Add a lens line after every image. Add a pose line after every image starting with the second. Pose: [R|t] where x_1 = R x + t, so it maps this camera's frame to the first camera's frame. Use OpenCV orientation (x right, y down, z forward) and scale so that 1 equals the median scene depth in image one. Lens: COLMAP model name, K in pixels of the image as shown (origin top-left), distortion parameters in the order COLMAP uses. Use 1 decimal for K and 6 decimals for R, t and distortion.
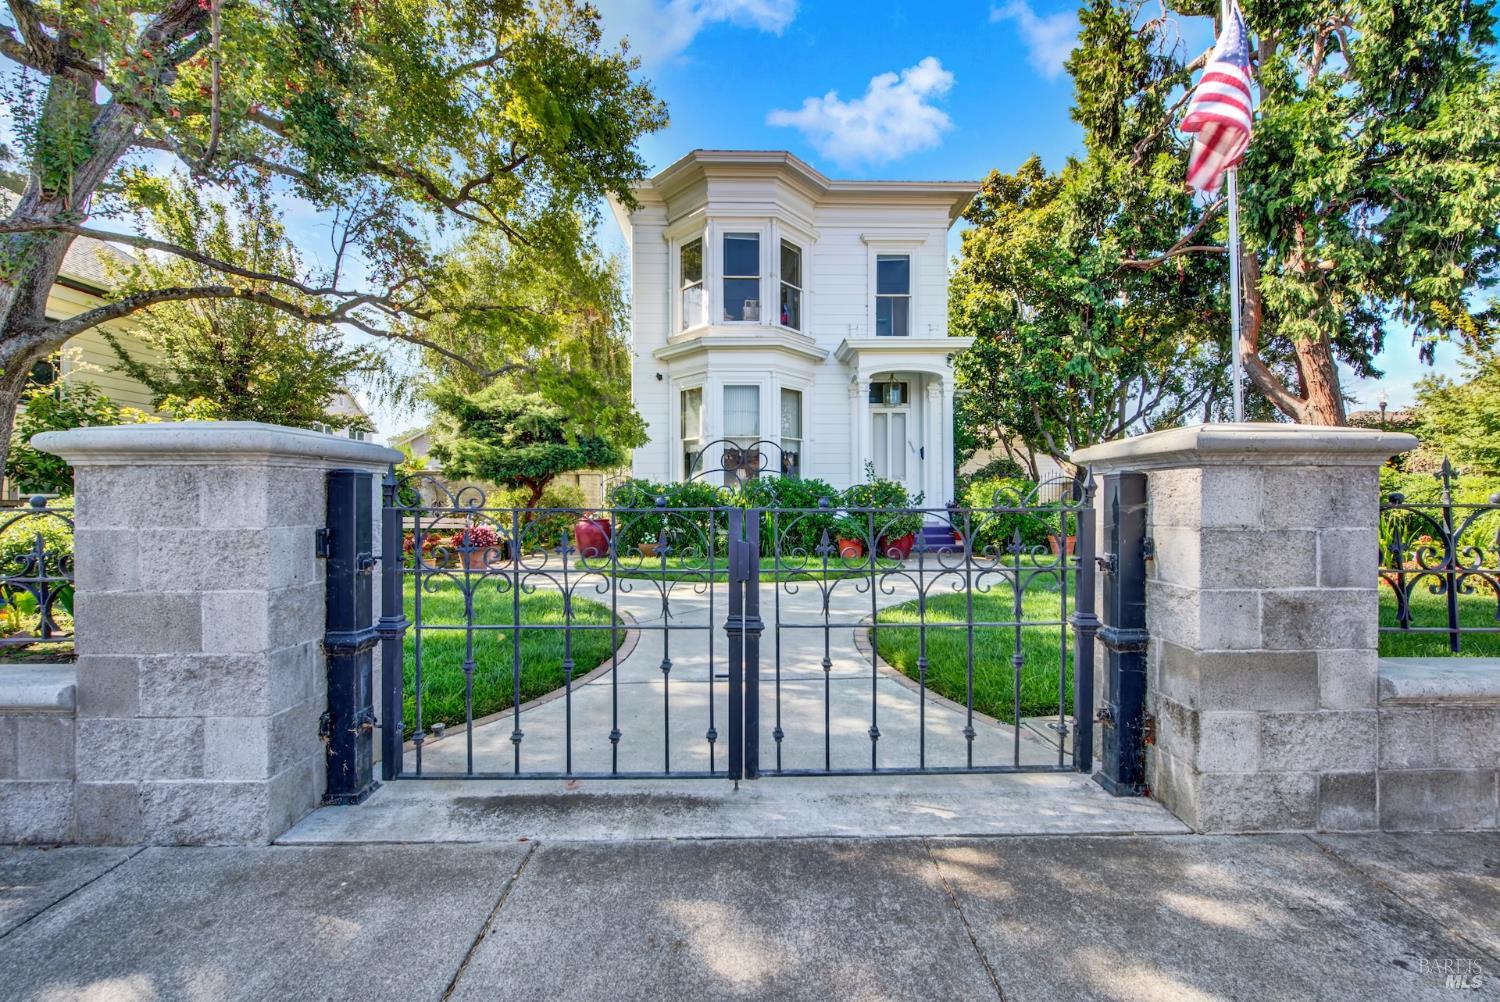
lens RADIAL K [[596.9, 0, 754.5], [0, 596.9, 502.1], [0, 0, 1]] dist [0.000977, -0.000532]
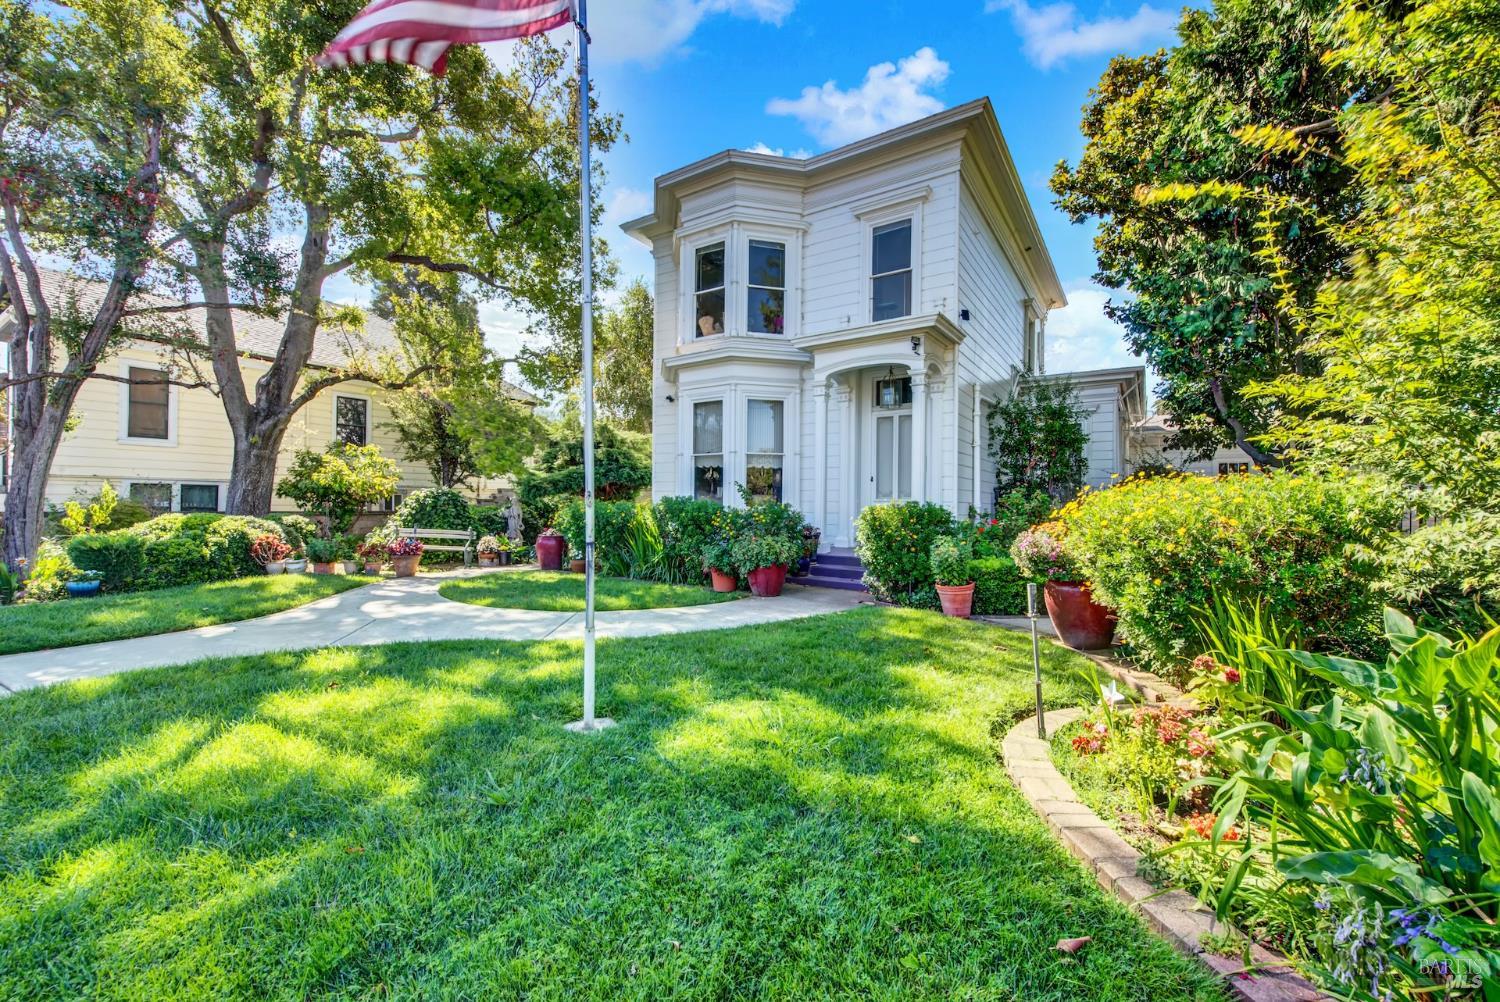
lens RADIAL K [[601.0, 0, 753.6], [0, 601.0, 507.2], [0, 0, 1]] dist [-0.001340, -0.000405]
pose [[0.821999, 0.009110, -0.569417, 0.556309], [-0.012804, 0.999915, -0.002486, -0.020524], [0.569345, 0.009335, 0.822045, 0.222430]]
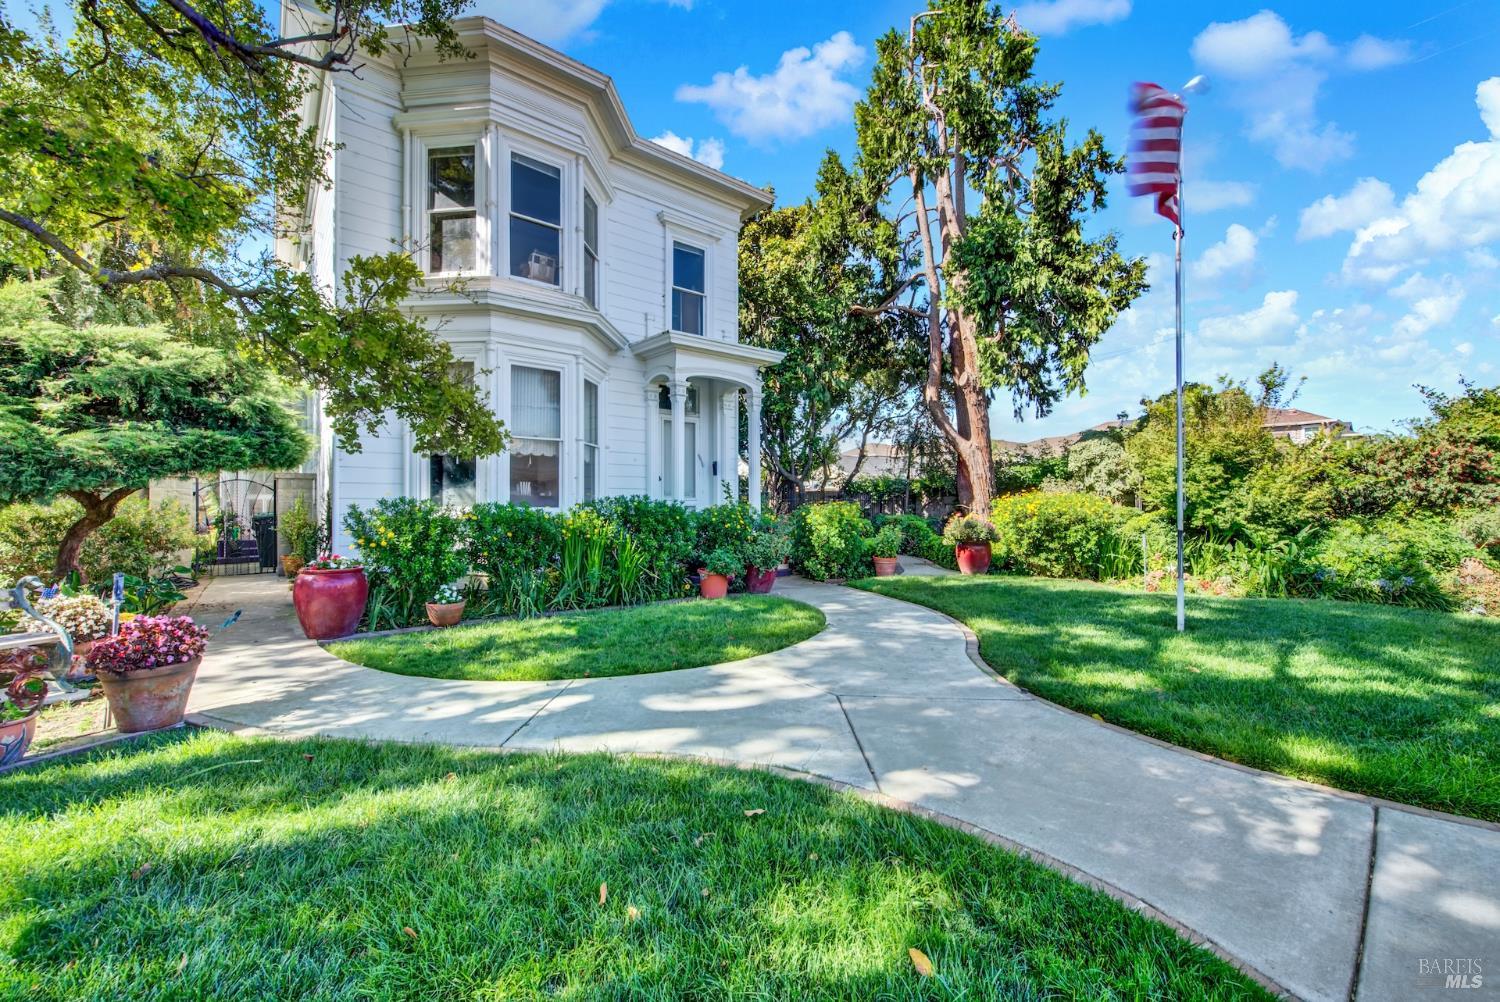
lens RADIAL K [[596.9, 0, 754.5], [0, 596.9, 502.1], [0, 0, 1]] dist [0.000977, -0.000532]
pose [[0.790170, 0.005361, 0.612864, -0.239521], [-0.004283, 0.999986, -0.003226, -0.028098], [-0.612873, -0.000076, 0.790182, 0.238434]]
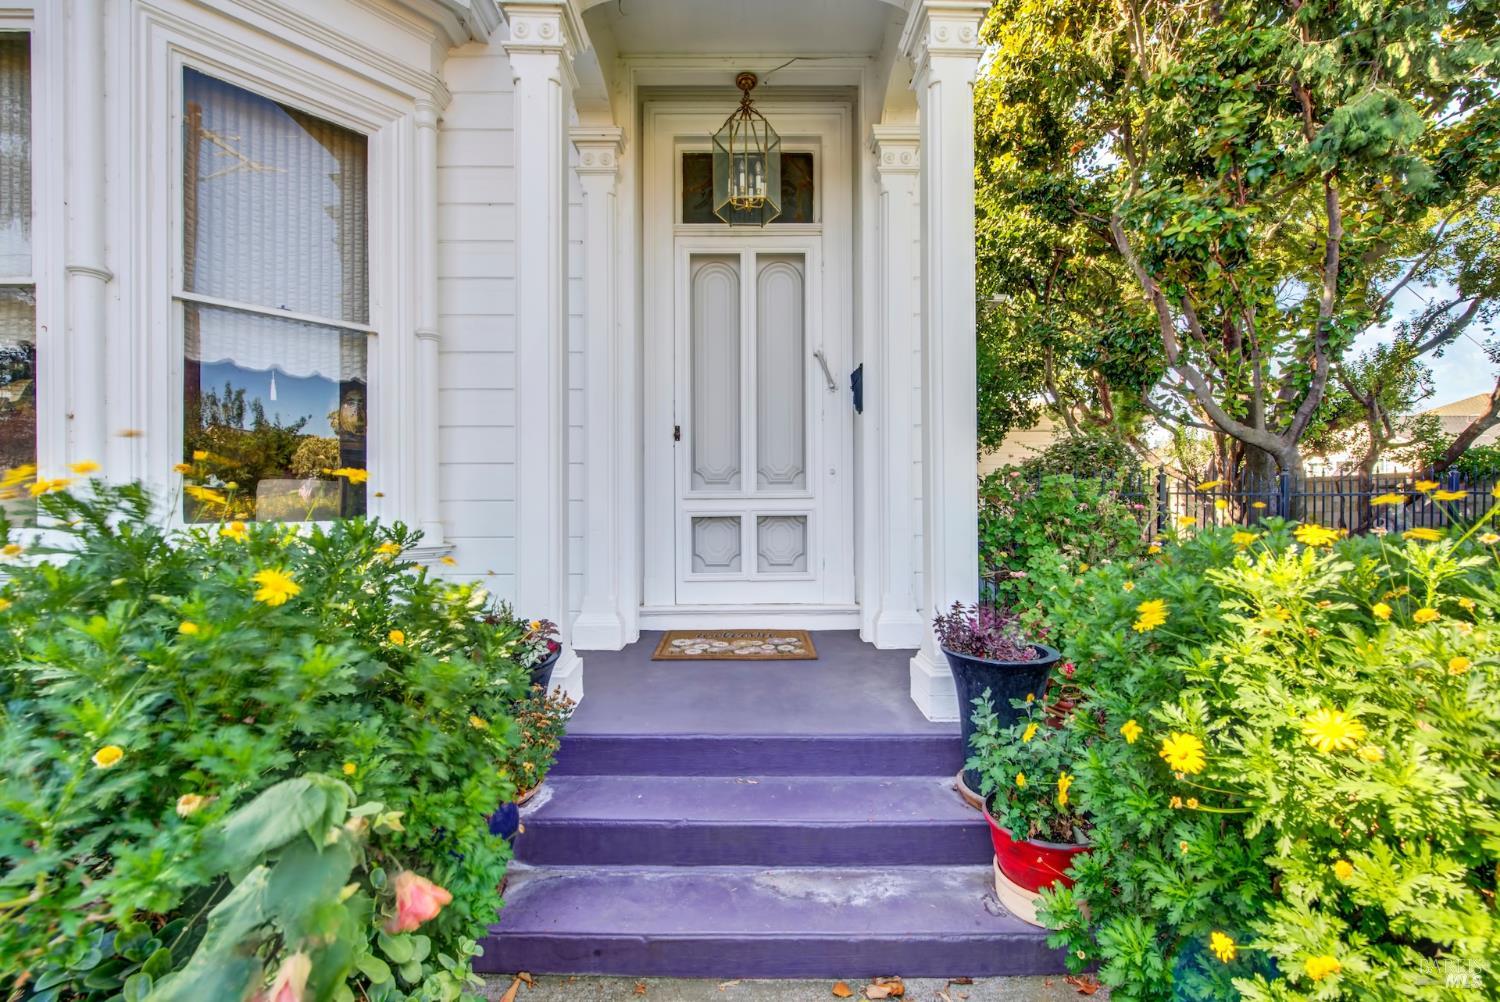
lens RADIAL K [[596.9, 0, 754.5], [0, 596.9, 502.1], [0, 0, 1]] dist [0.000977, -0.000532]
pose [[0.999823, 0.000838, -0.018784, 0.243788], [-0.000810, 0.999999, 0.001506, -0.031581], [0.018785, -0.001490, 0.999822, 0.741918]]
